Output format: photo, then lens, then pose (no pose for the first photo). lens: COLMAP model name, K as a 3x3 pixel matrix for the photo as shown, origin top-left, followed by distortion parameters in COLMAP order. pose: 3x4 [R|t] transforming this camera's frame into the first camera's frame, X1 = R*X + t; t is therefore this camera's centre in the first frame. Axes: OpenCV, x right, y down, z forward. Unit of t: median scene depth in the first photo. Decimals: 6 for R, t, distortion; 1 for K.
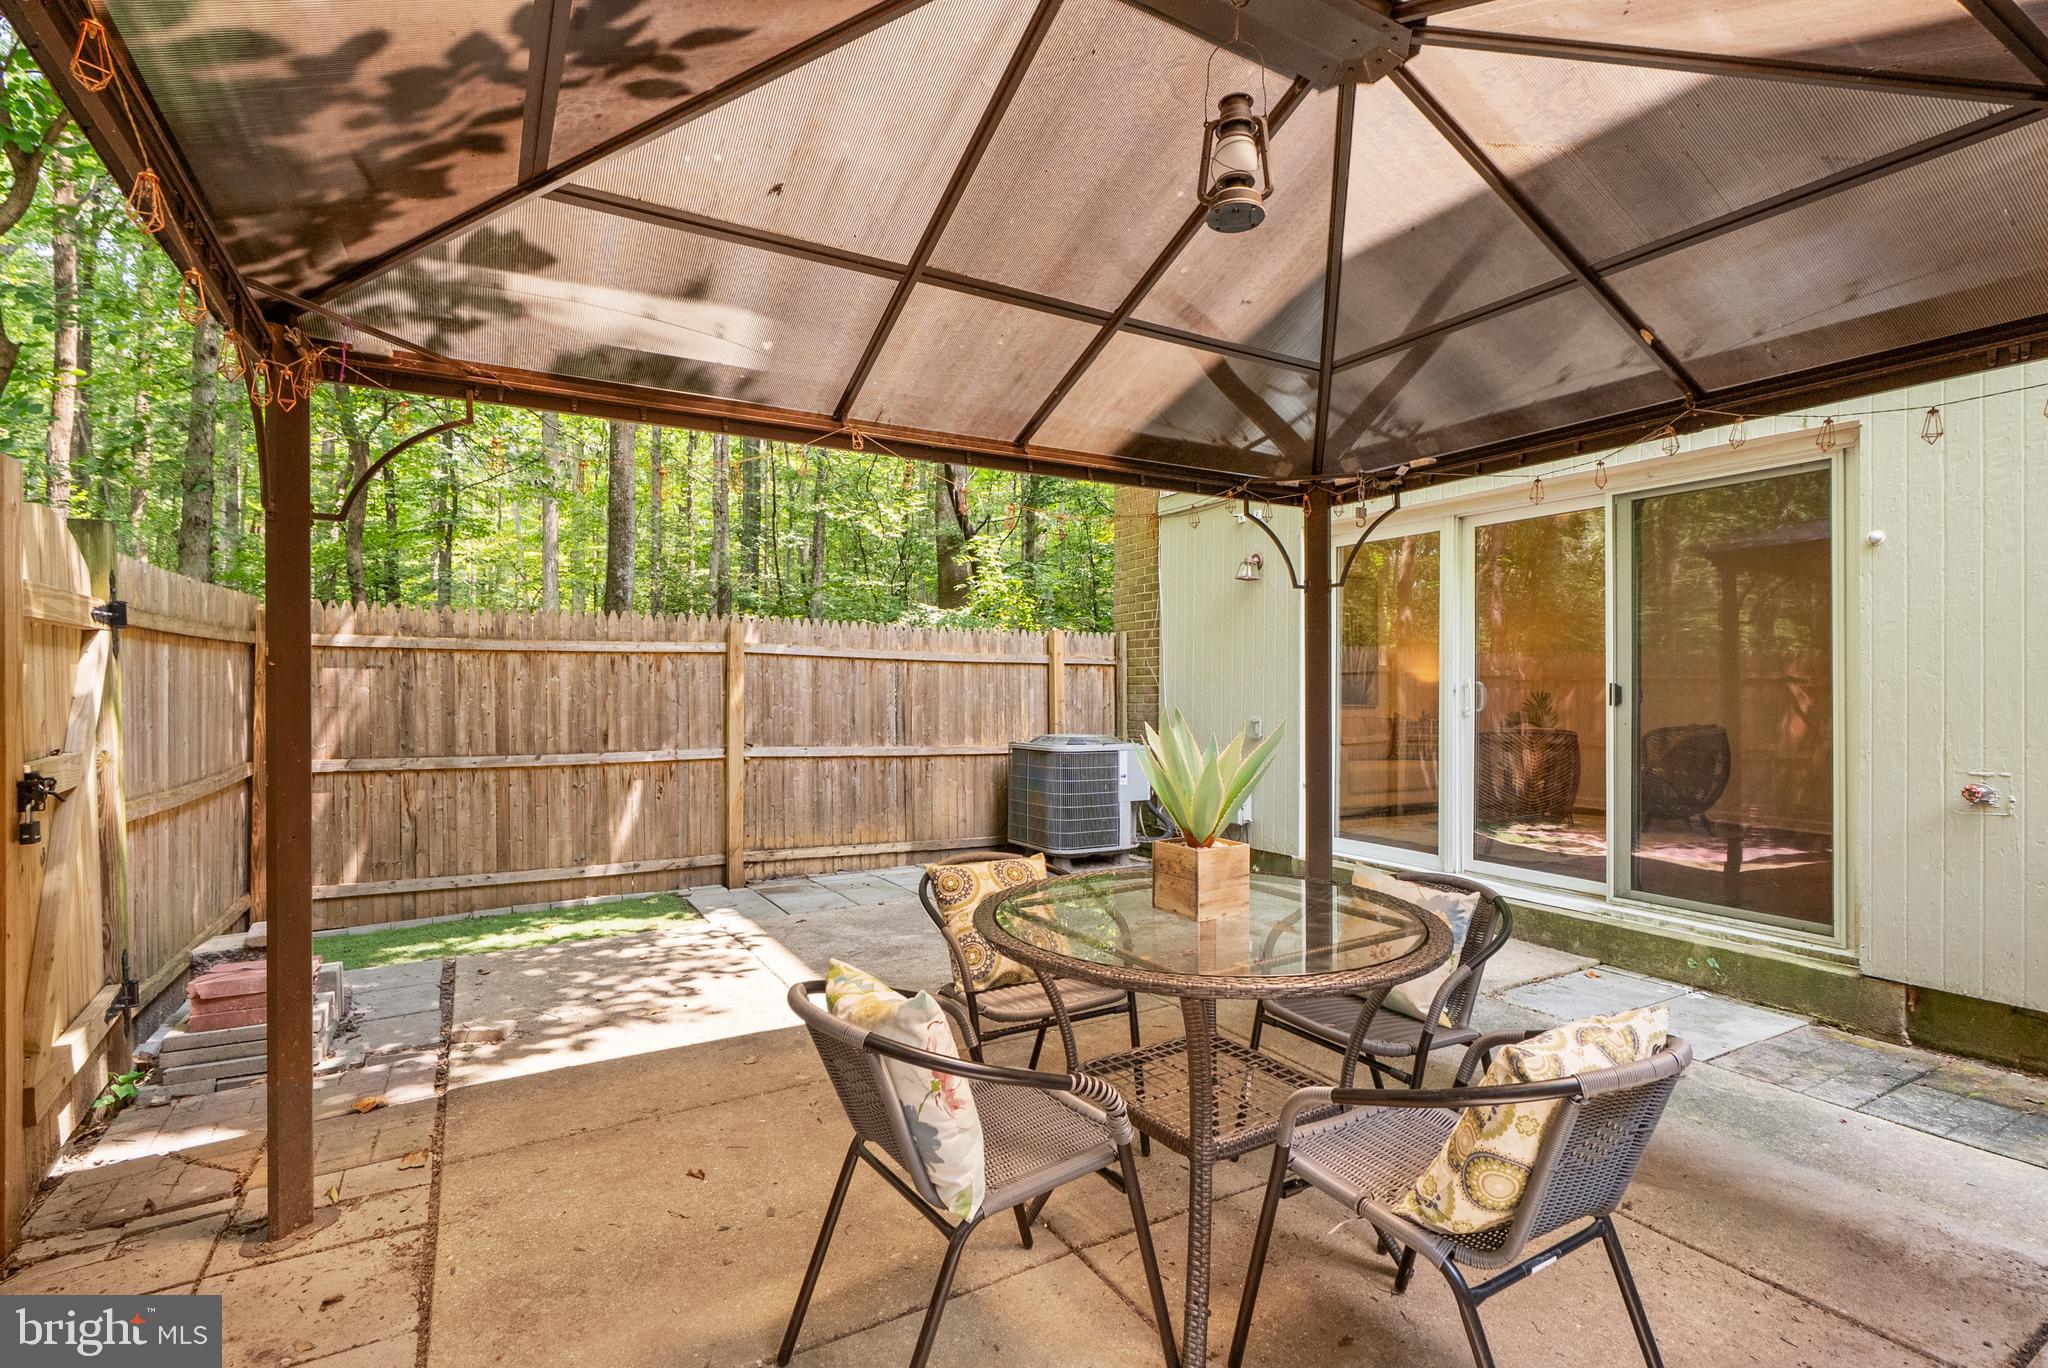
lens RADIAL K [[949.5, 0, 1034.9], [0, 949.5, 689.3], [0, 0, 1]] dist [-0.000712, -0.000100]
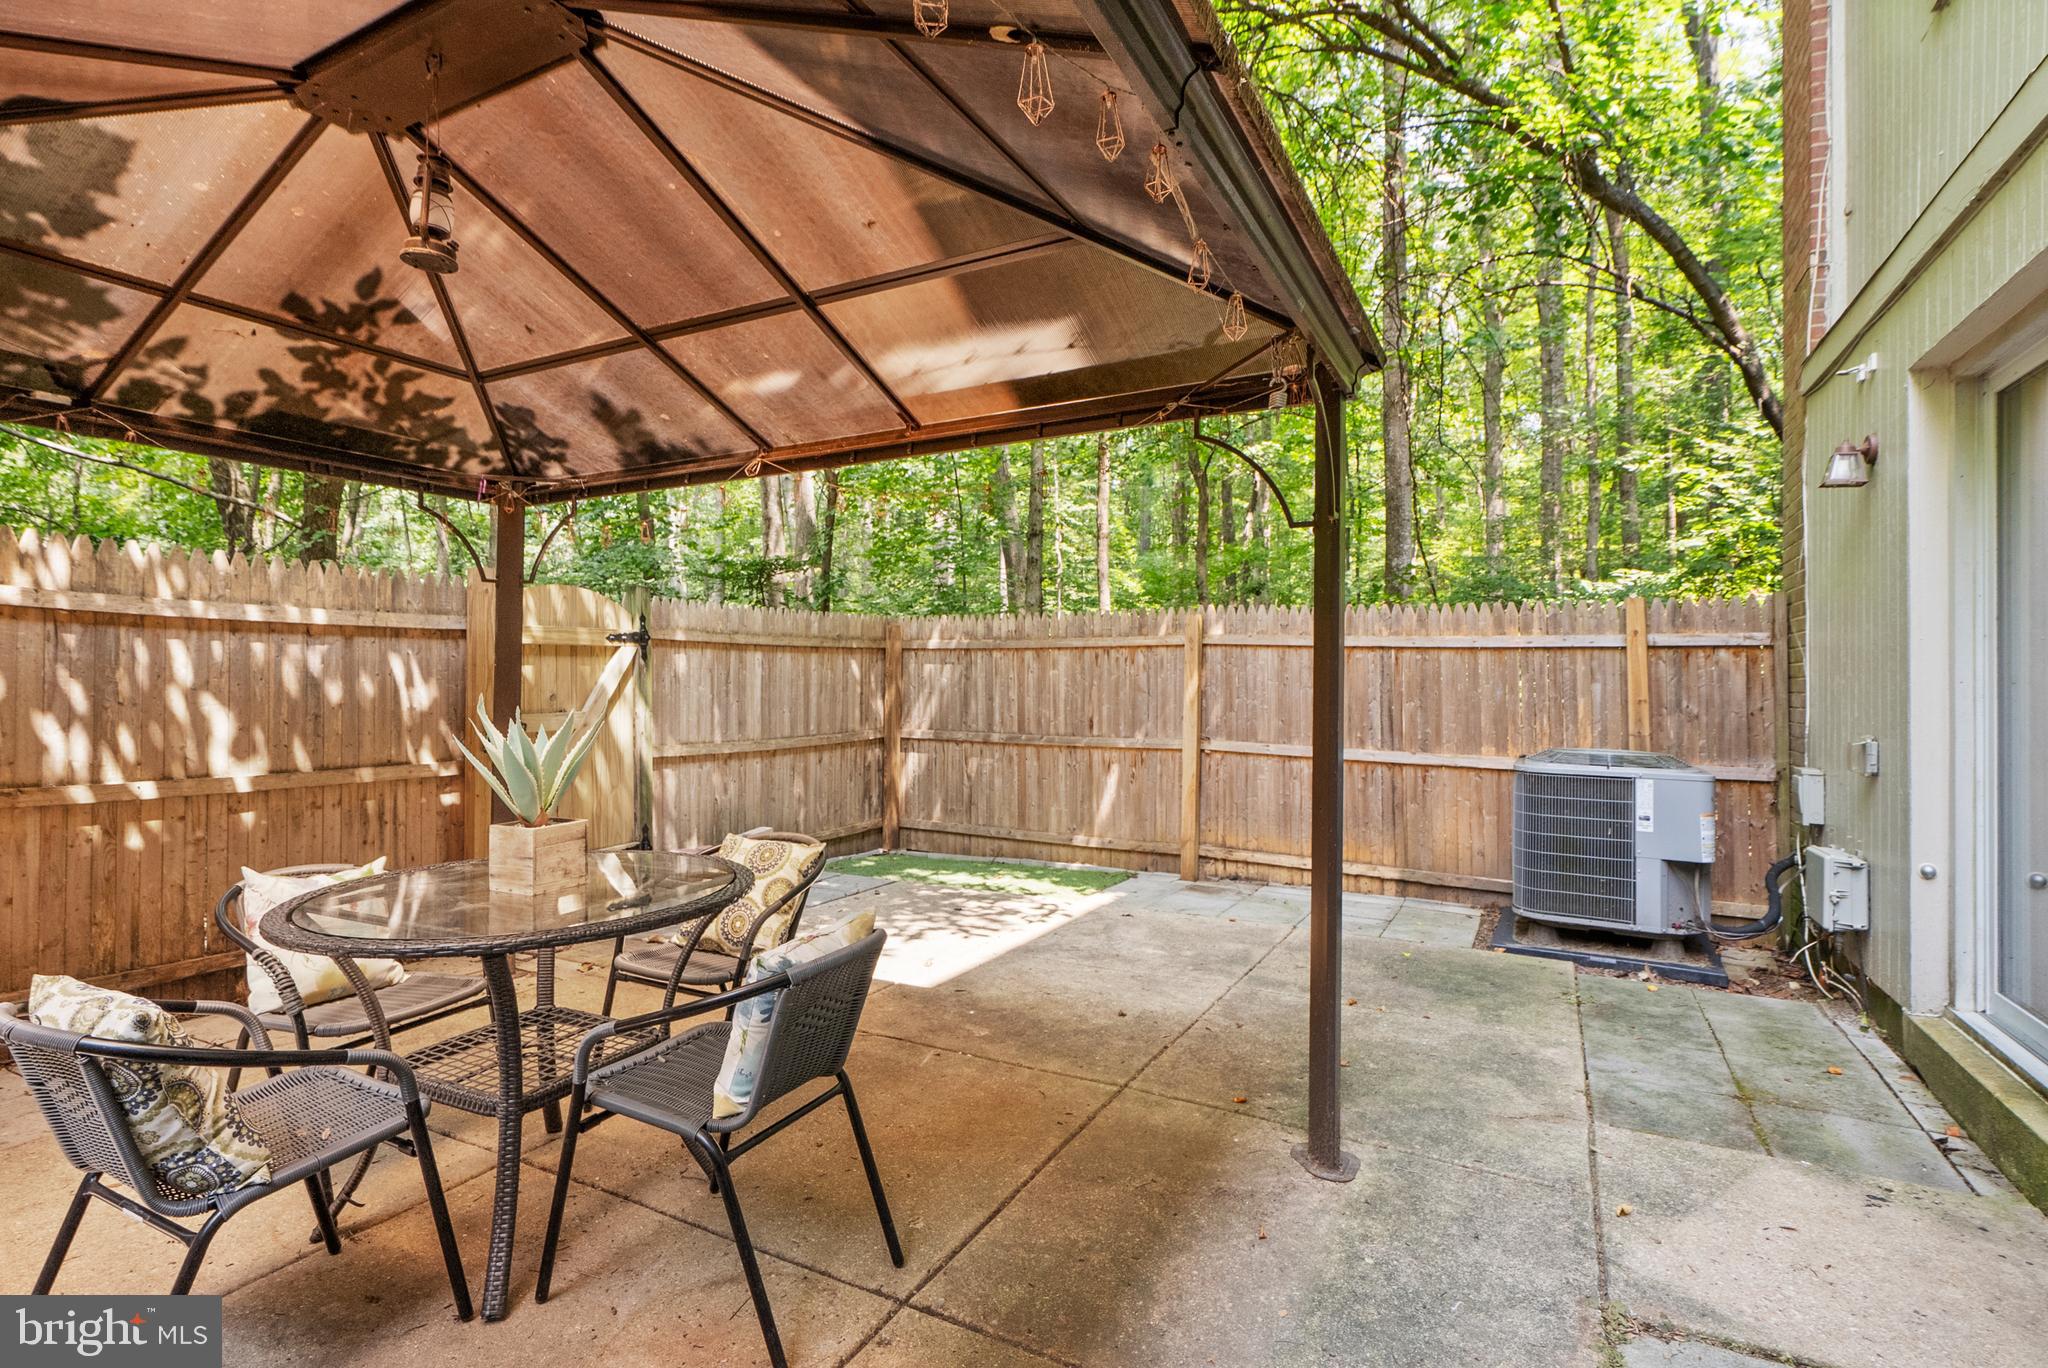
lens RADIAL K [[994.1, 0, 1017.7], [0, 994.1, 679.9], [0, 0, 1]] dist [-0.003040, -0.000400]
pose [[0.516152, 0.004036, -0.856487, 0.530865], [-0.005184, 0.999985, 0.001588, -0.002497], [0.856481, 0.003621, 0.516166, 0.331421]]
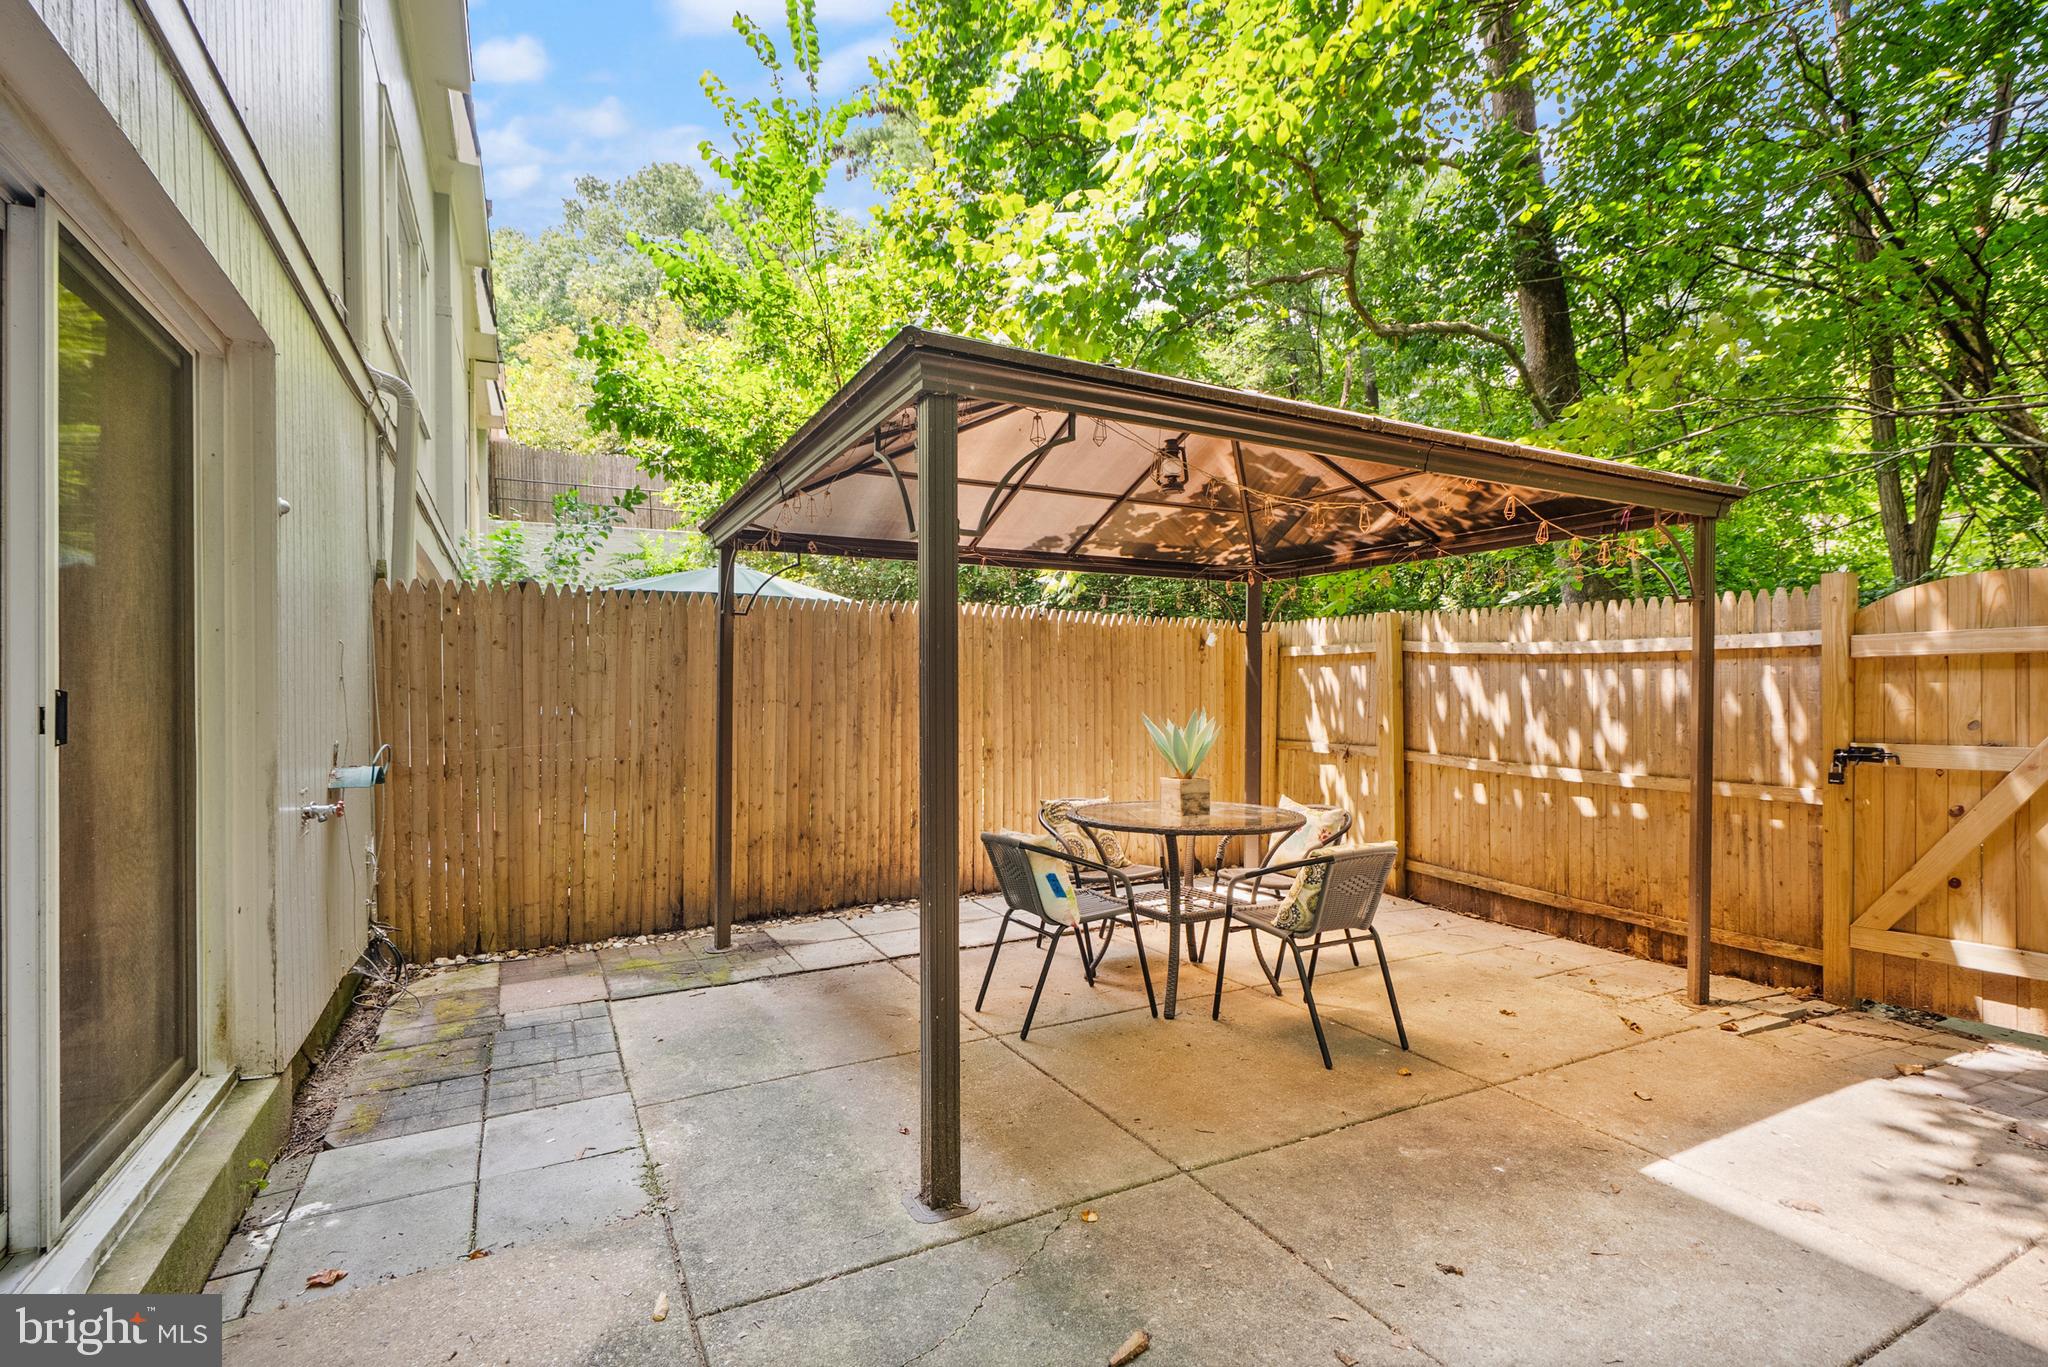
lens RADIAL K [[994.1, 0, 1017.7], [0, 994.1, 679.4], [0, 0, 1]] dist [-0.003040, -0.000400]
pose [[-0.997319, 0.000803, 0.073172, 0.139058], [0.000088, 0.999952, -0.009773, -0.007400], [-0.073176, -0.009740, -0.997271, 1.142042]]
